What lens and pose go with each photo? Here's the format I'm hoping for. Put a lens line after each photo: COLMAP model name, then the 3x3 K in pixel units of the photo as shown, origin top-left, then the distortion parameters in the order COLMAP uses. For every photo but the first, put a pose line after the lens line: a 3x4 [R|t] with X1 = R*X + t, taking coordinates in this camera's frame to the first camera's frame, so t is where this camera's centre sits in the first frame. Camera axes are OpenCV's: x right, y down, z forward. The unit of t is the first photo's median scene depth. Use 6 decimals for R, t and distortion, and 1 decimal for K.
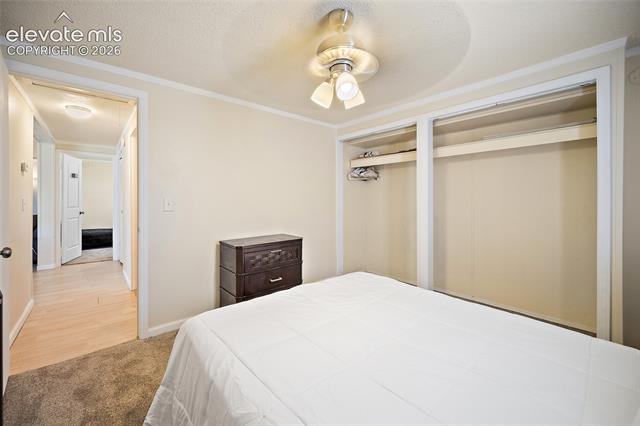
lens RADIAL K [[257.1, 0, 321.4], [0, 257.1, 200.6], [0, 0, 1]] dist [-0.000369, 0.000099]
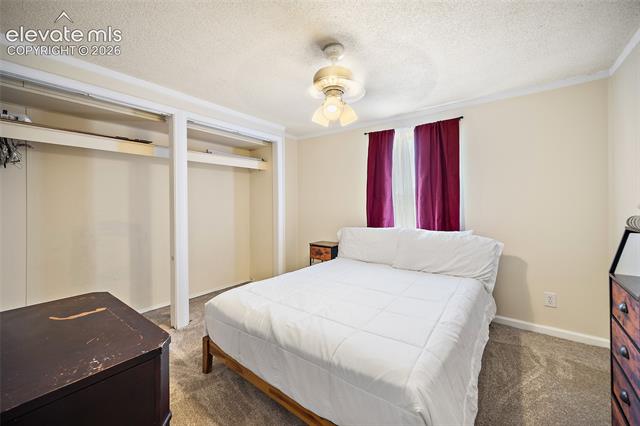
lens RADIAL K [[257.1, 0, 321.4], [0, 257.1, 200.6], [0, 0, 1]] dist [-0.000369, 0.000099]
pose [[-0.205216, 0.011047, 0.978654, -0.643735], [0.014297, 0.999863, -0.008288, -0.005485], [-0.978612, 0.012291, -0.205346, 0.790125]]
